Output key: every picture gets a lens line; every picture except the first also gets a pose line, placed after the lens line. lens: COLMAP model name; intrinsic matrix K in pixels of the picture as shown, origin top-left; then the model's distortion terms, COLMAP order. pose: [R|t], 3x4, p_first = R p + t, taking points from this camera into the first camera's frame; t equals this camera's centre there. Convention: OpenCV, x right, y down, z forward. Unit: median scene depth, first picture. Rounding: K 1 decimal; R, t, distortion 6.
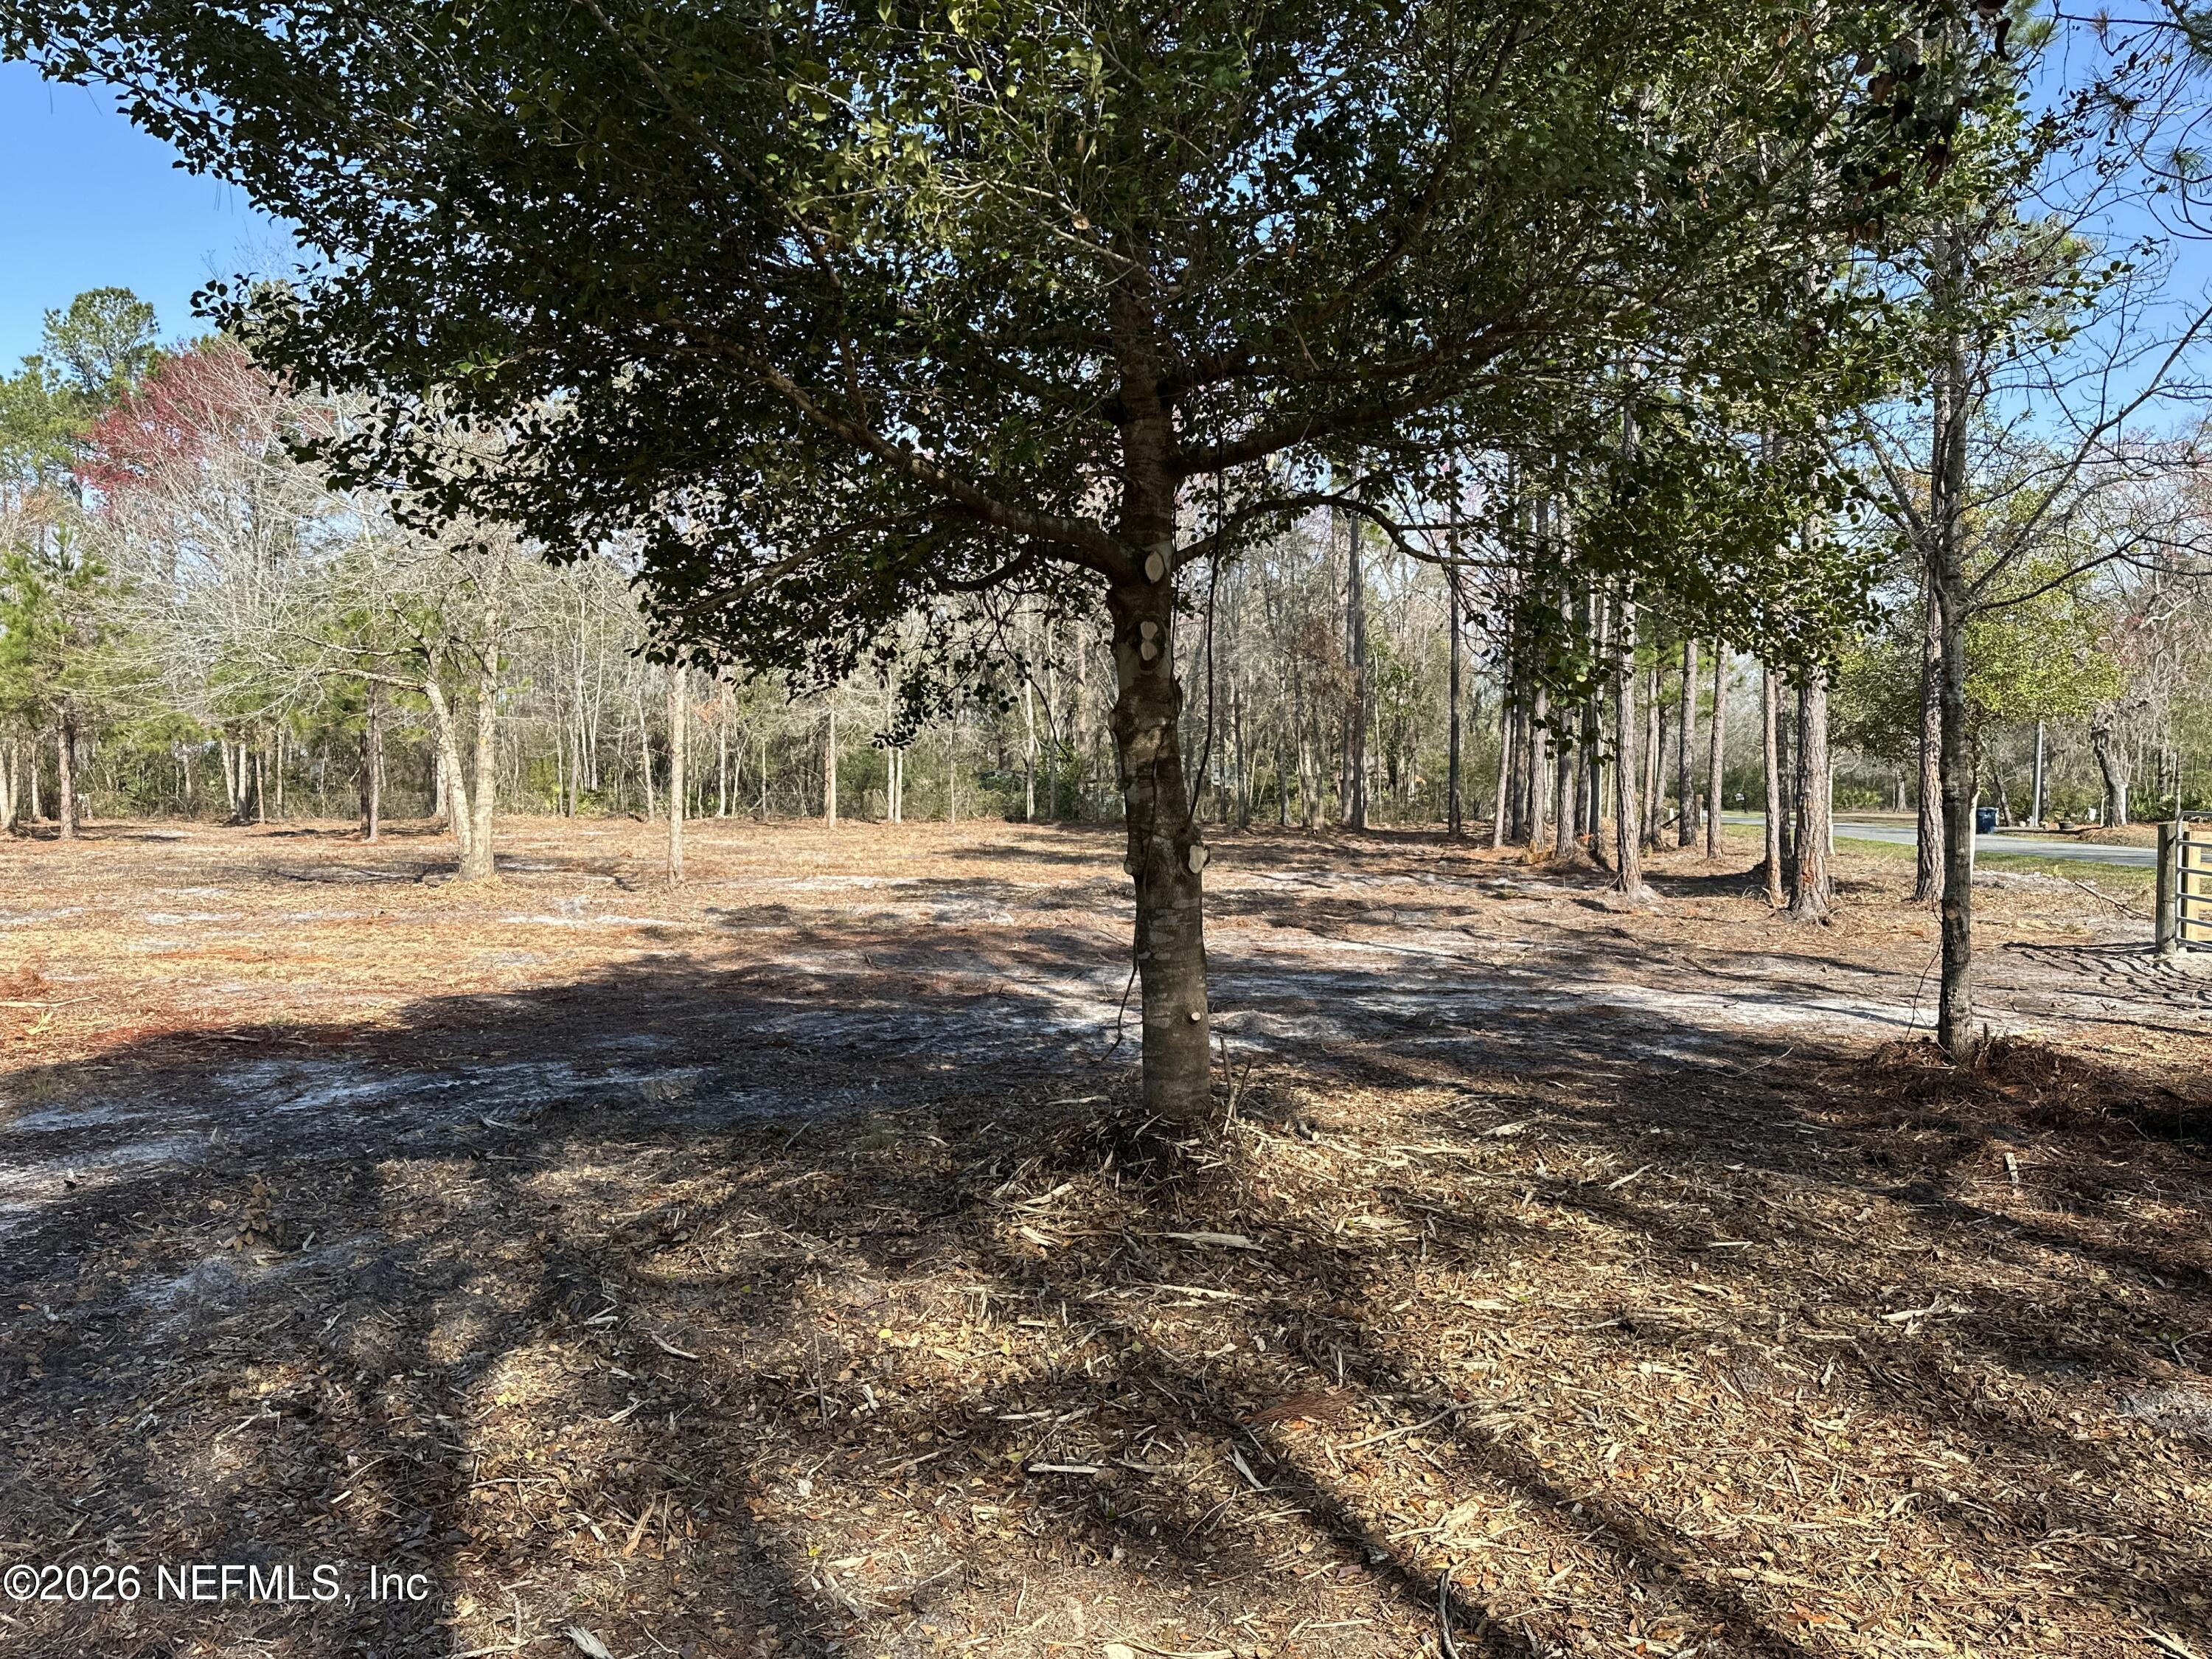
lens RADIAL K [[1573.0, 0, 1110.7], [0, 1573.0, 818.3], [0, 0, 1]] dist [0.040110, -0.054442]
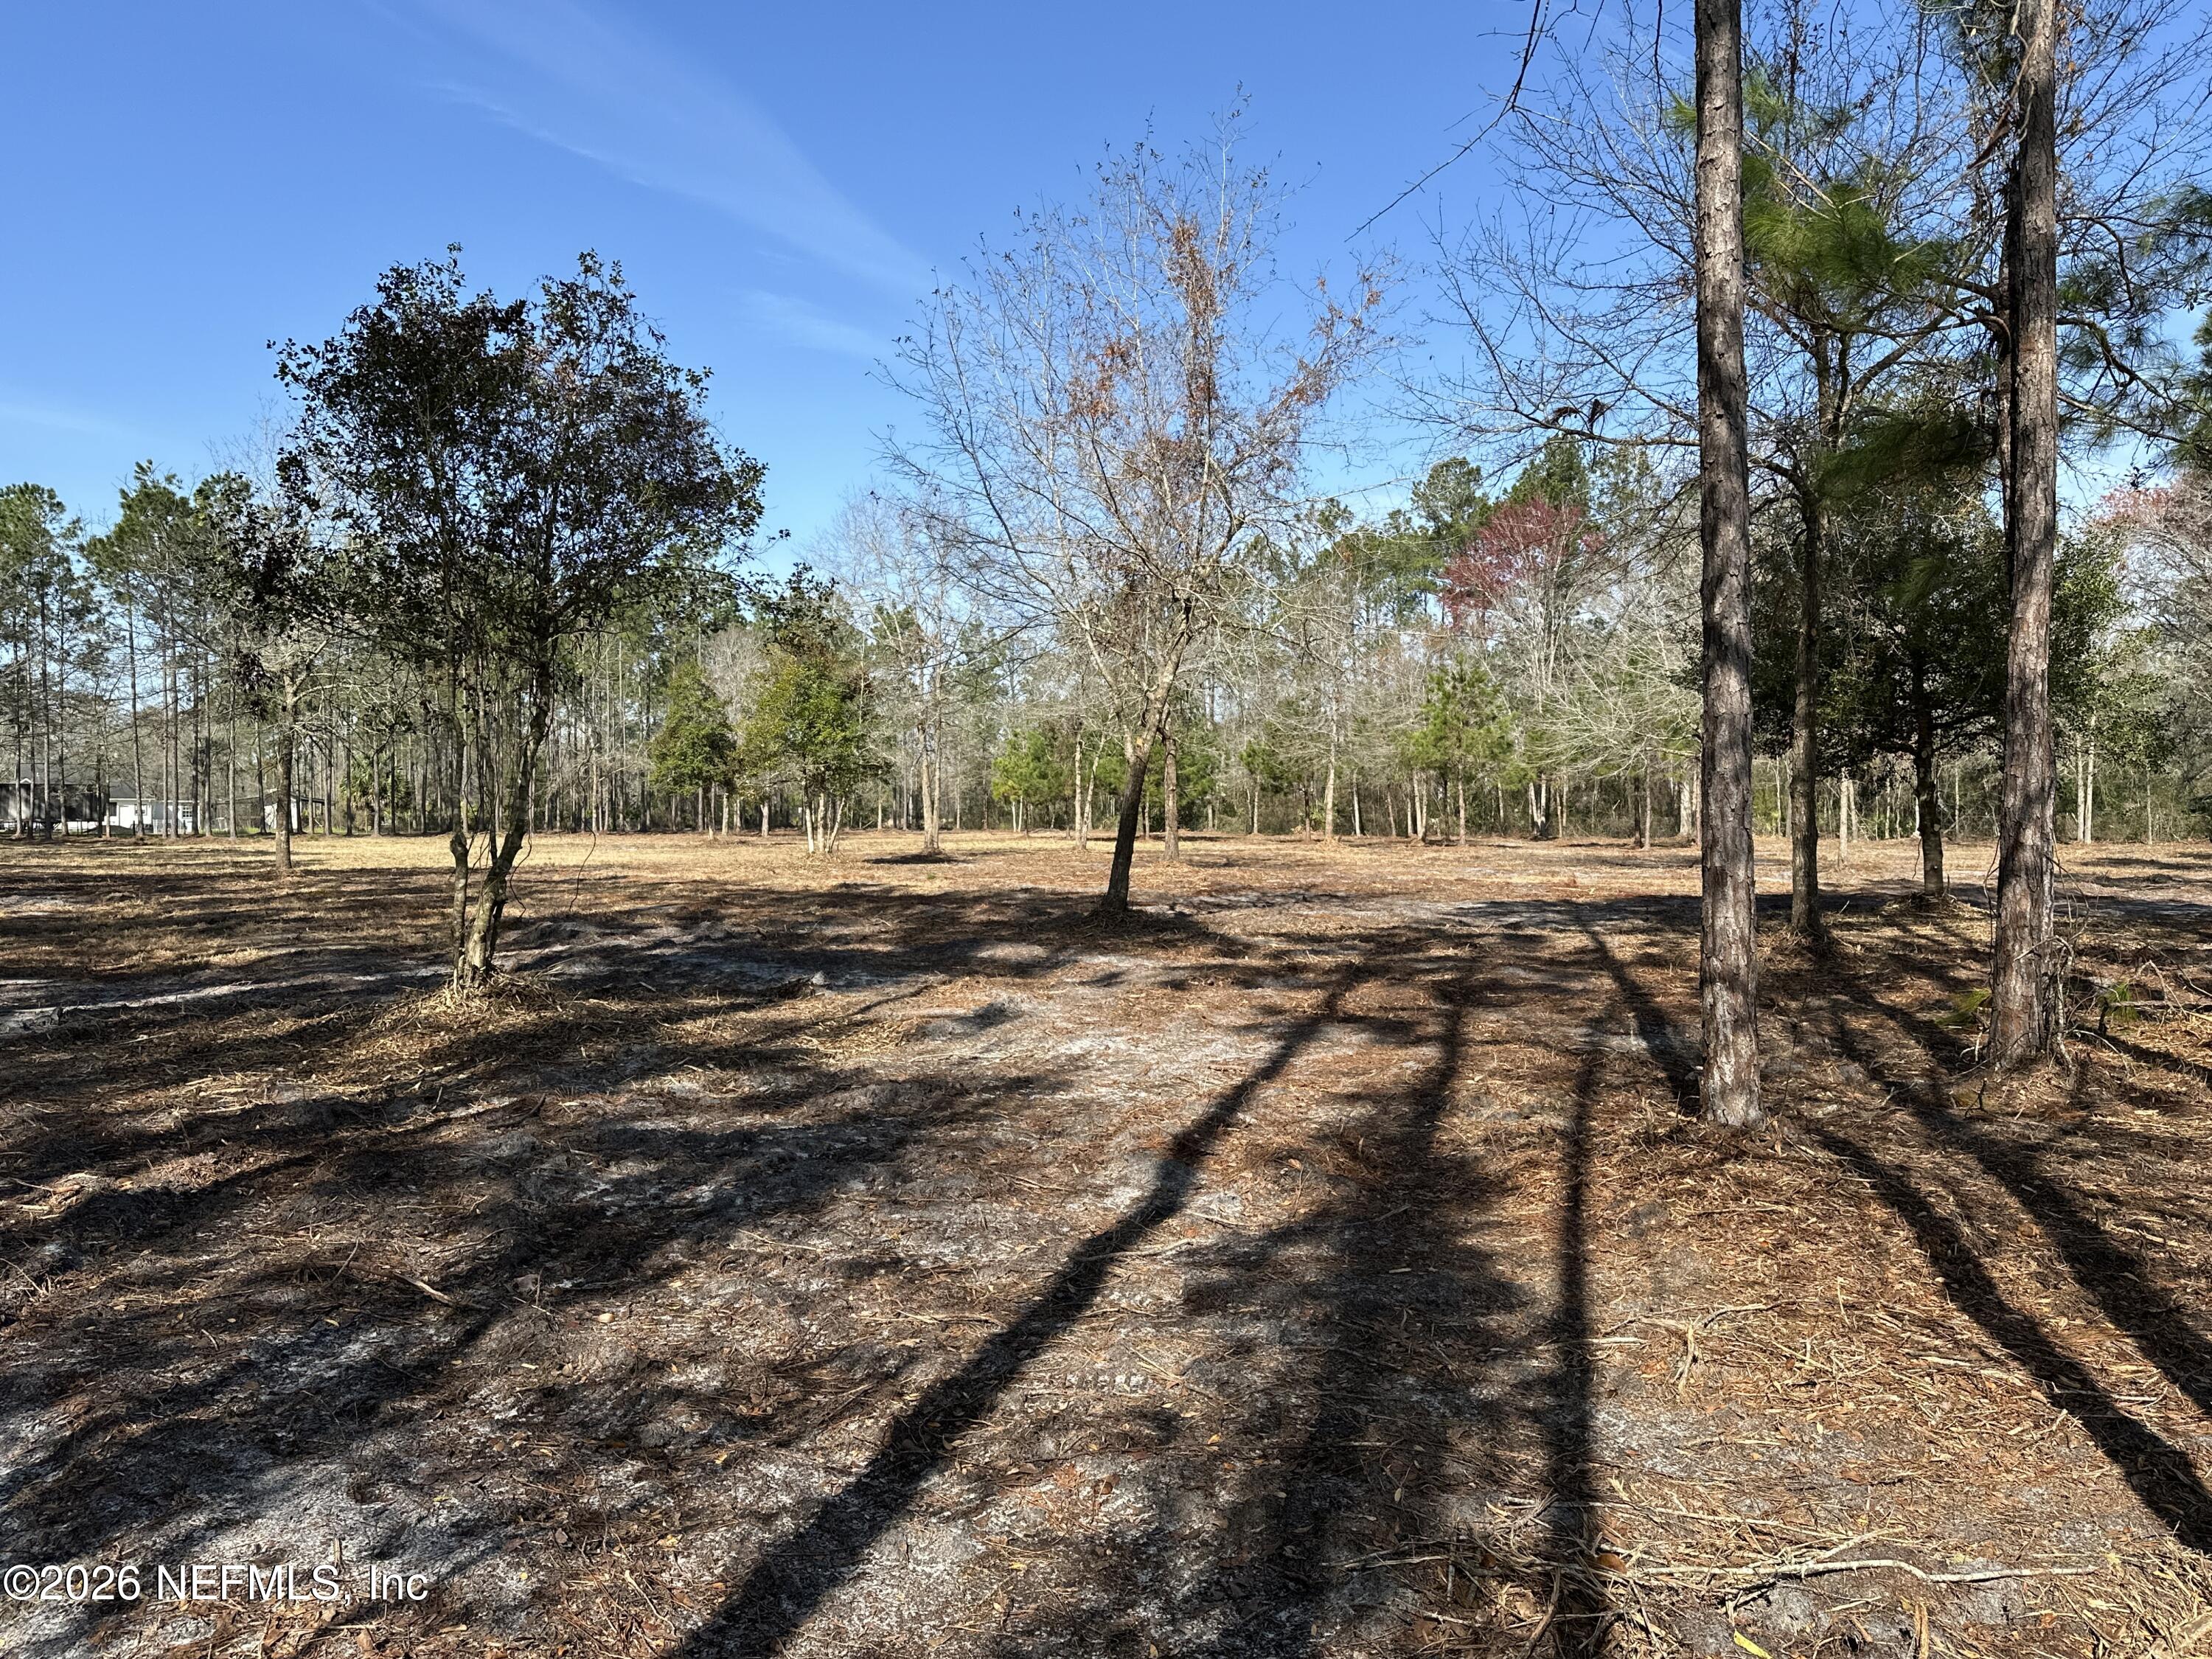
lens RADIAL K [[1573.0, 0, 1126.7], [0, 1573.0, 779.9], [0, 0, 1]] dist [0.040110, -0.054442]
pose [[0.745510, -0.017548, -0.666264, 0.723591], [-0.009407, 0.999277, -0.036846, 0.039192], [0.666428, 0.033737, 0.744806, -1.954940]]
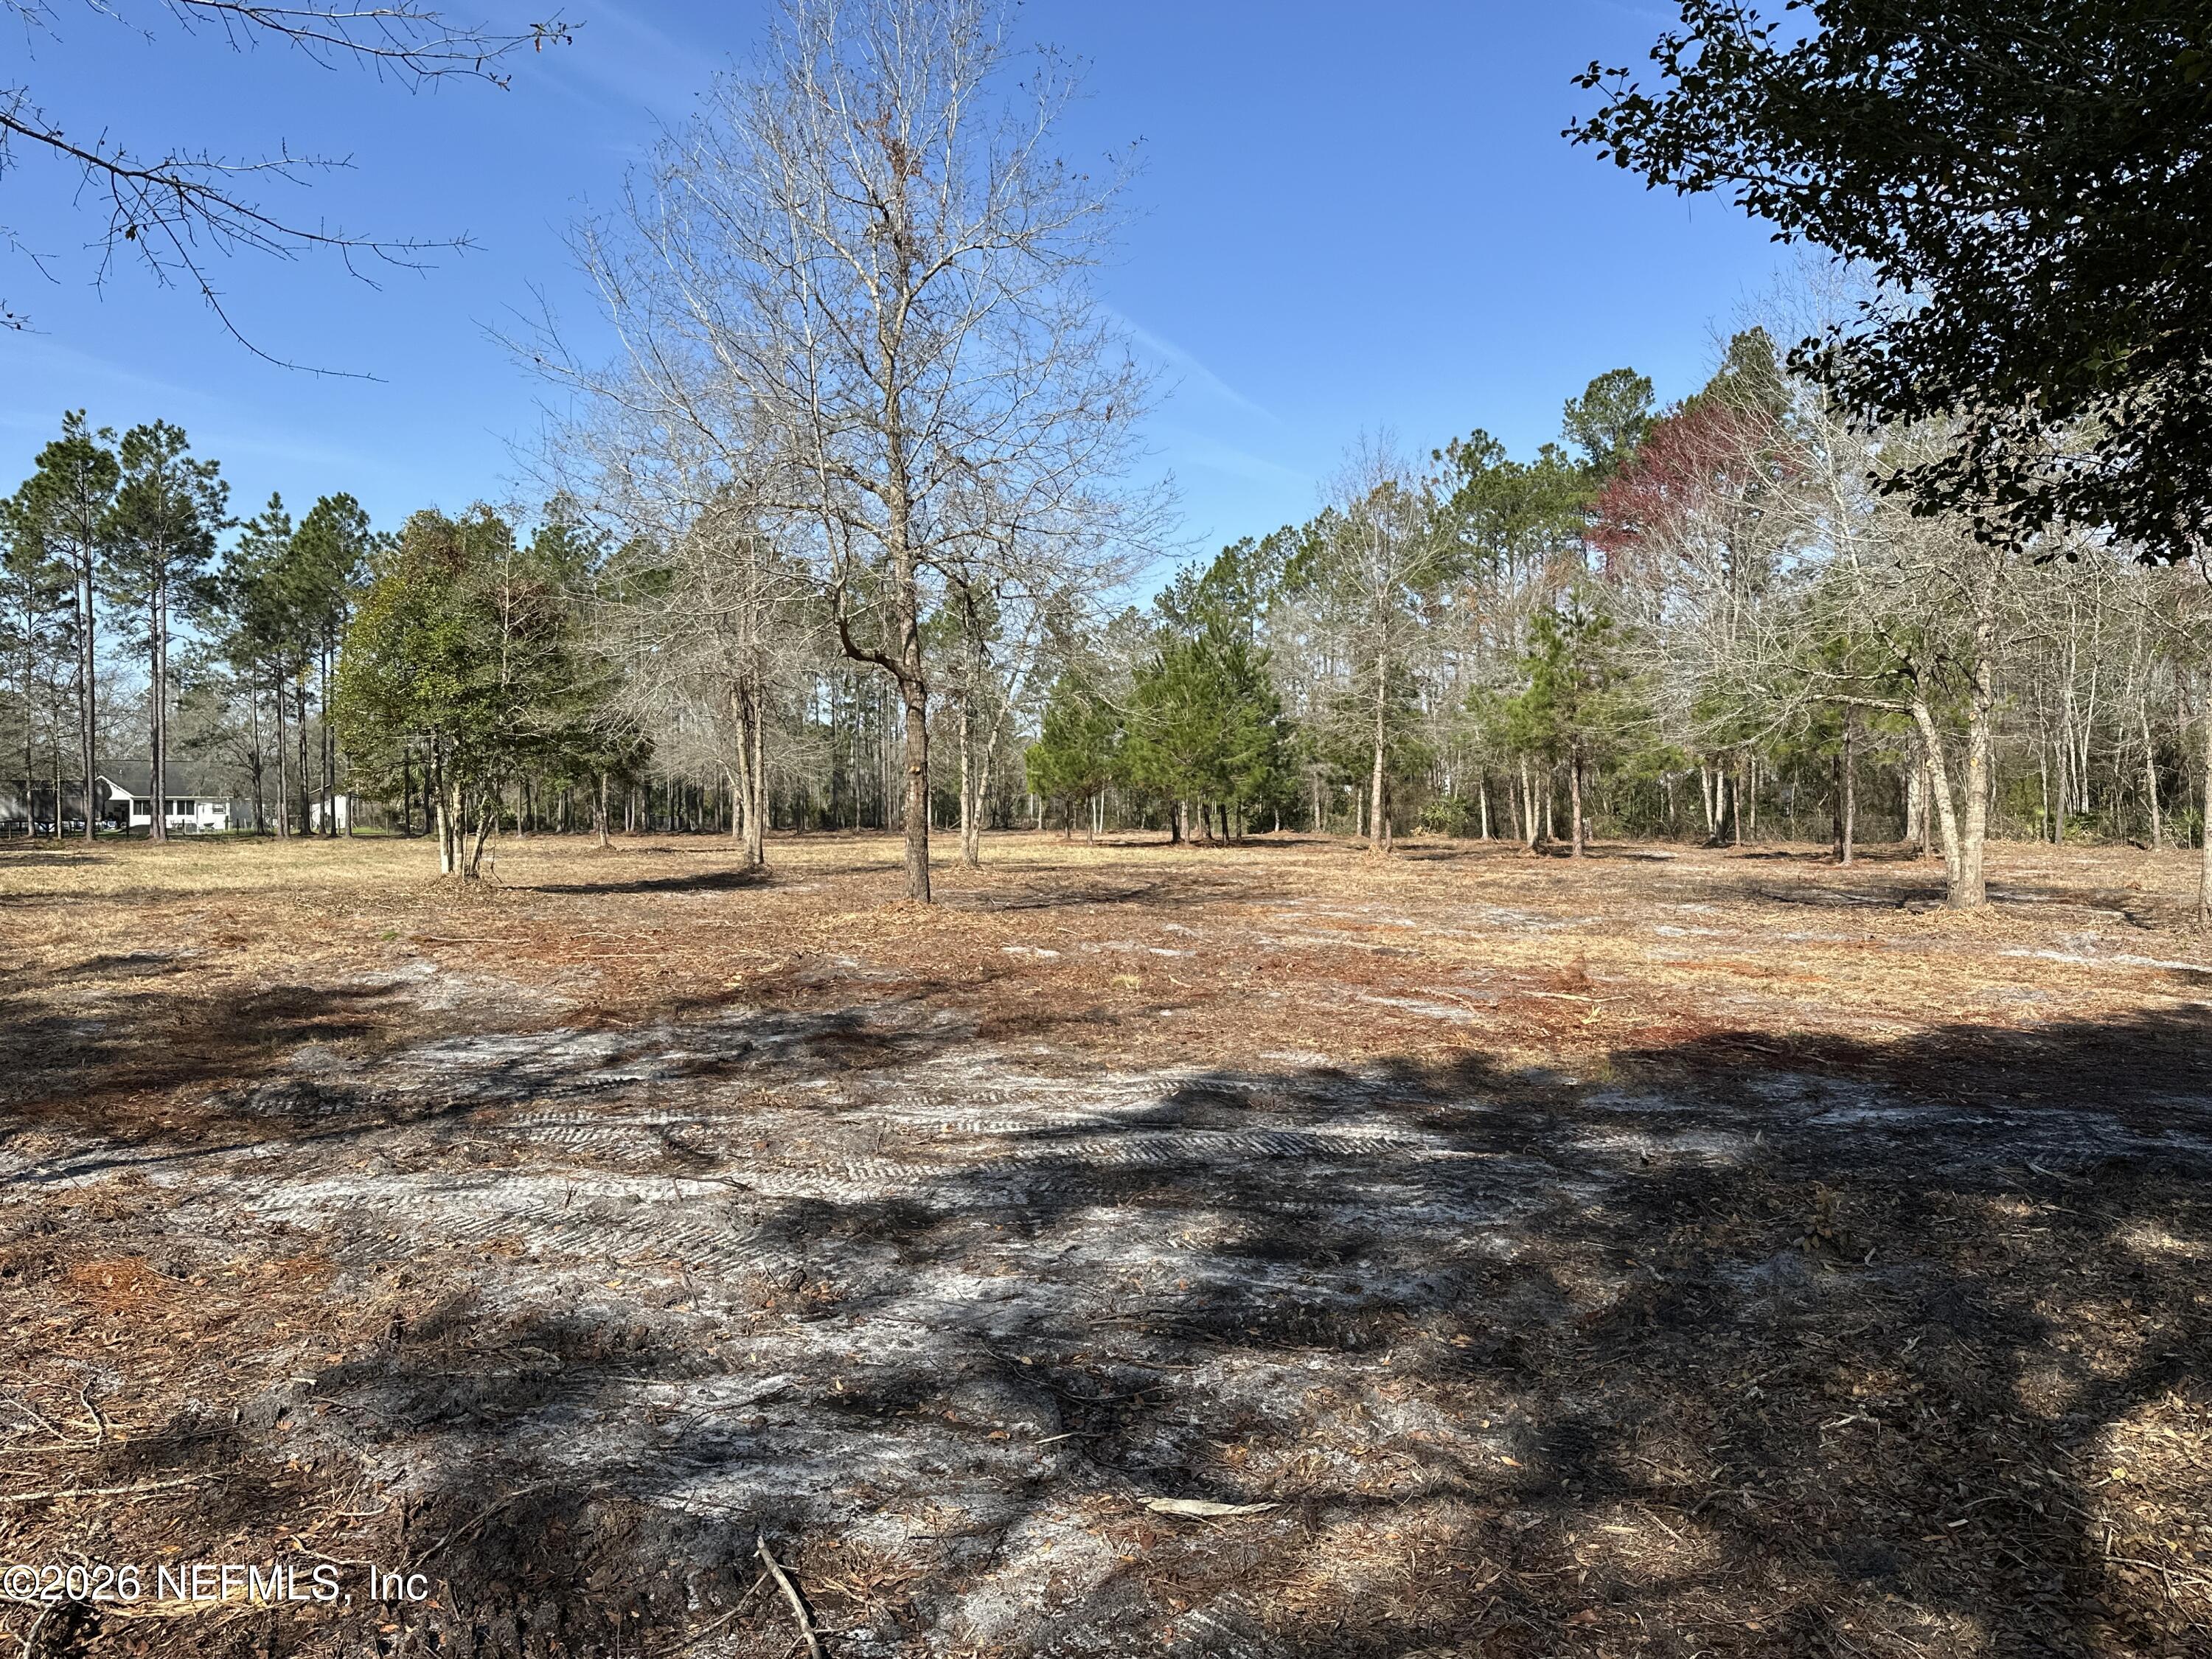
lens RADIAL K [[1573.0, 0, 1112.3], [0, 1573.0, 818.6], [0, 0, 1]] dist [0.040110, -0.054442]
pose [[0.649217, 0.000068, -0.760604, -0.025601], [-0.011375, 0.999889, -0.009619, 0.000251], [0.760519, 0.014896, 0.649145, -0.020342]]
